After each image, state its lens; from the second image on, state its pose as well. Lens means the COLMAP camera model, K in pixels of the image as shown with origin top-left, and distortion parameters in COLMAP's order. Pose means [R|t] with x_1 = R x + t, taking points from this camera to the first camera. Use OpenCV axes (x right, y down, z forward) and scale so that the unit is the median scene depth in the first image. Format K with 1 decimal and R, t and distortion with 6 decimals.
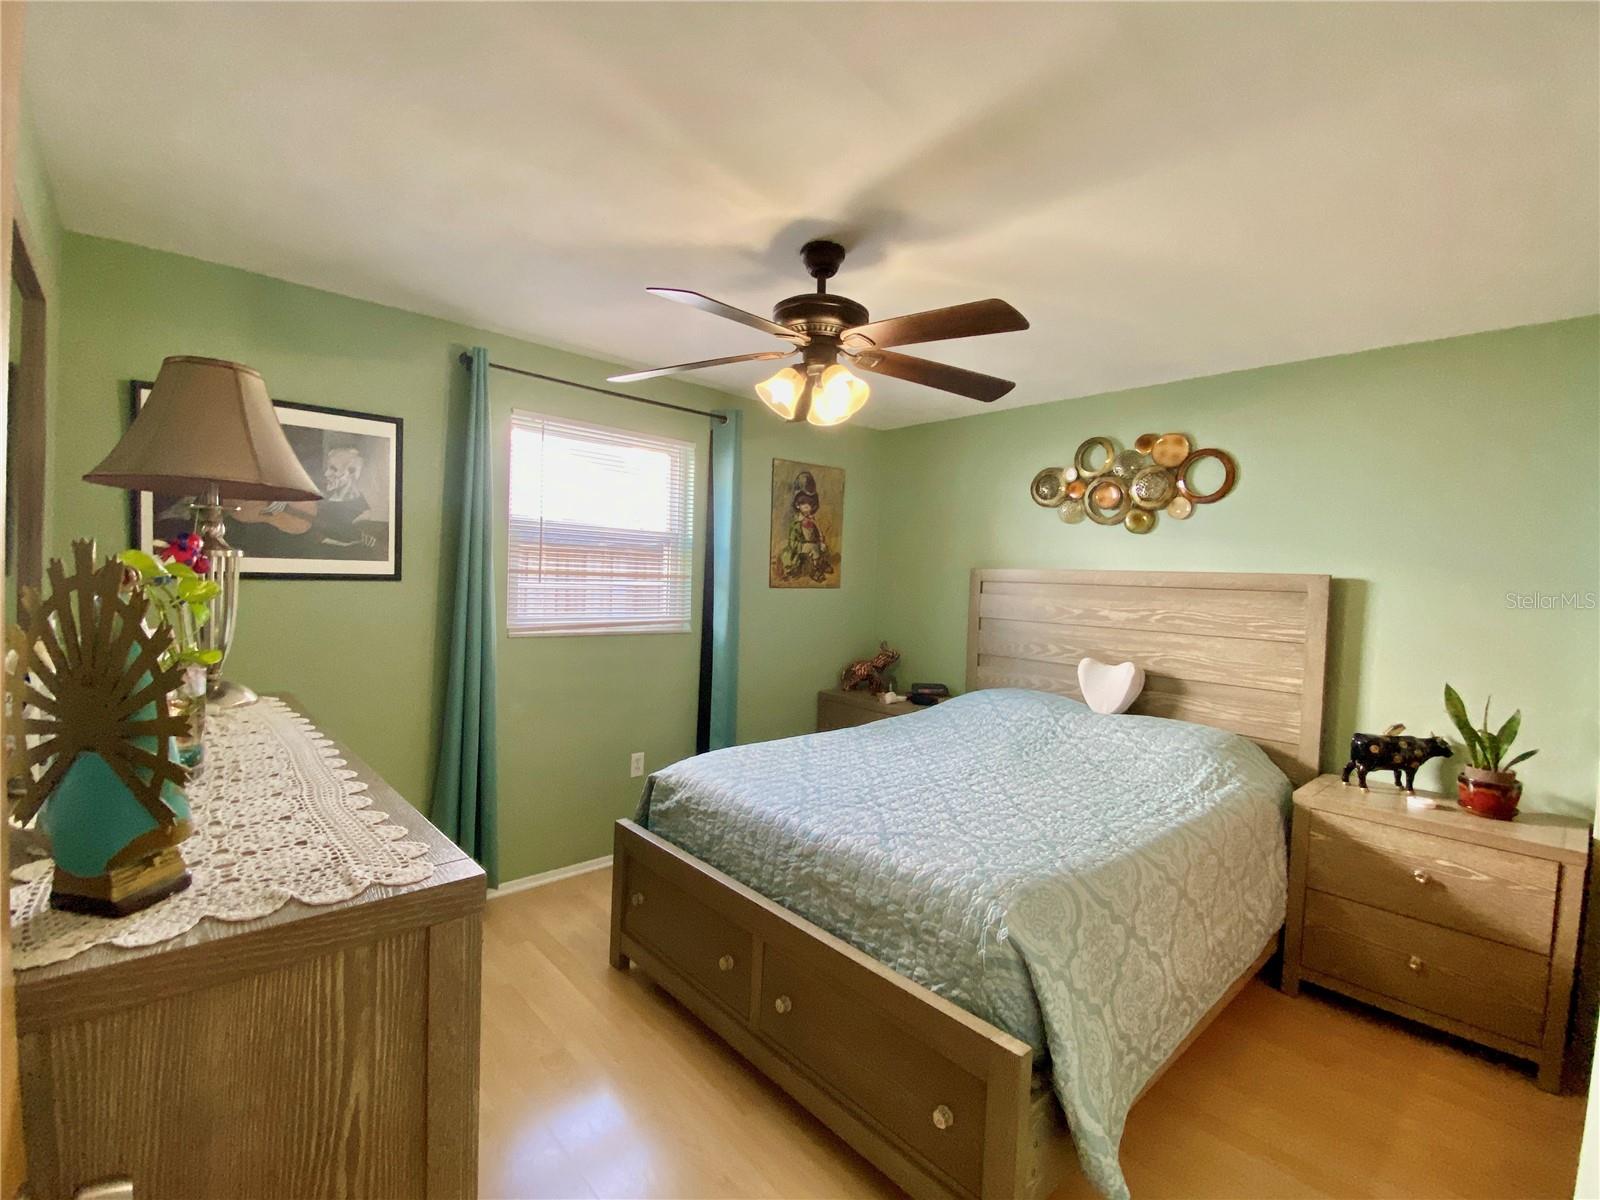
lens RADIAL K [[713.2, 0, 802.0], [0, 713.2, 600.0], [0, 0, 1]] dist [0.001248, 0.000047]
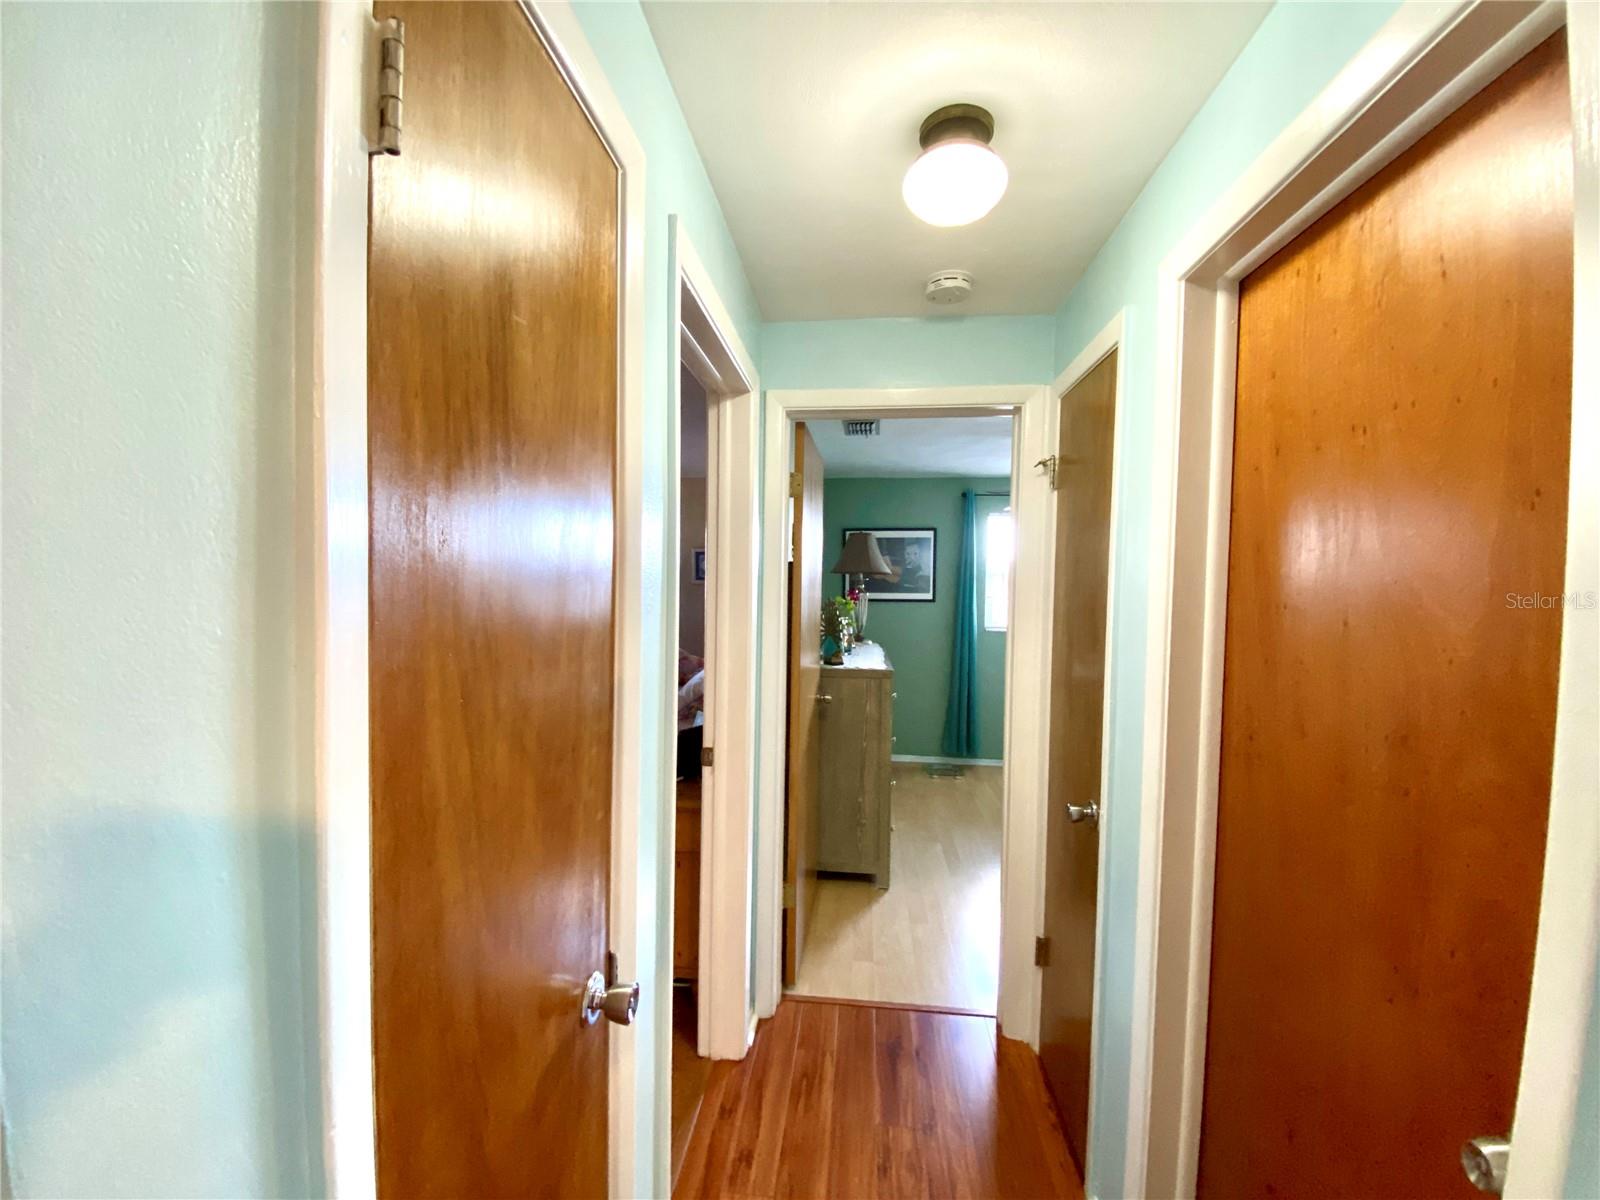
lens RADIAL K [[649.5, 0, 798.5], [0, 649.5, 602.7], [0, 0, 1]] dist [-0.000466, -0.010341]
pose [[0.661868, -0.000688, -0.749620, 0.682625], [-0.017214, 0.999722, -0.016116, 0.014090], [0.749423, 0.023571, 0.661672, -0.655364]]
